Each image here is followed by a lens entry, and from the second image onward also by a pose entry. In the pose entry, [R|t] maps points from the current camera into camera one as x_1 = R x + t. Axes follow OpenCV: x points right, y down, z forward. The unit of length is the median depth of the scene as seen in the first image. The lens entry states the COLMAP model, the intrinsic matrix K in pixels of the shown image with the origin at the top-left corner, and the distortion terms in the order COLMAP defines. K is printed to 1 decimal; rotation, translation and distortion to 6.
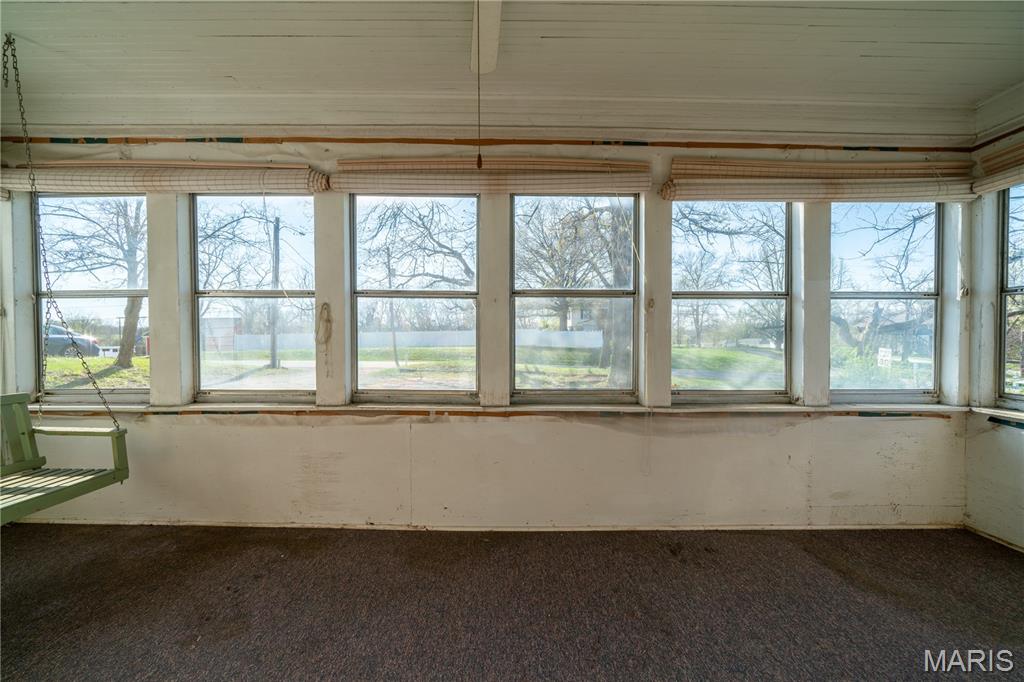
lens RADIAL K [[350.6, 0, 512.0], [0, 350.6, 341.0], [0, 0, 1]] dist [-0.000542, -0.000059]
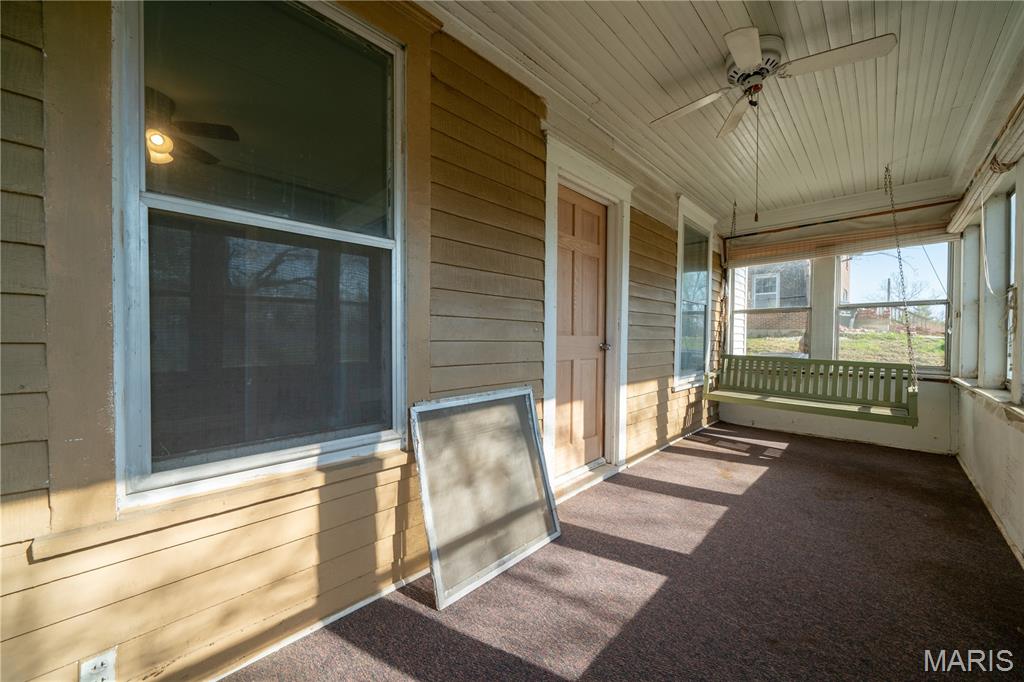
lens RADIAL K [[368.8, 0, 512.0], [0, 368.8, 341.0], [0, 0, 1]] dist [-0.000291, -0.000026]
pose [[-0.709613, 0.002454, -0.704587, 1.562244], [-0.006941, 0.999921, 0.010474, 0.027084], [0.704557, 0.012323, -0.709540, 1.150036]]
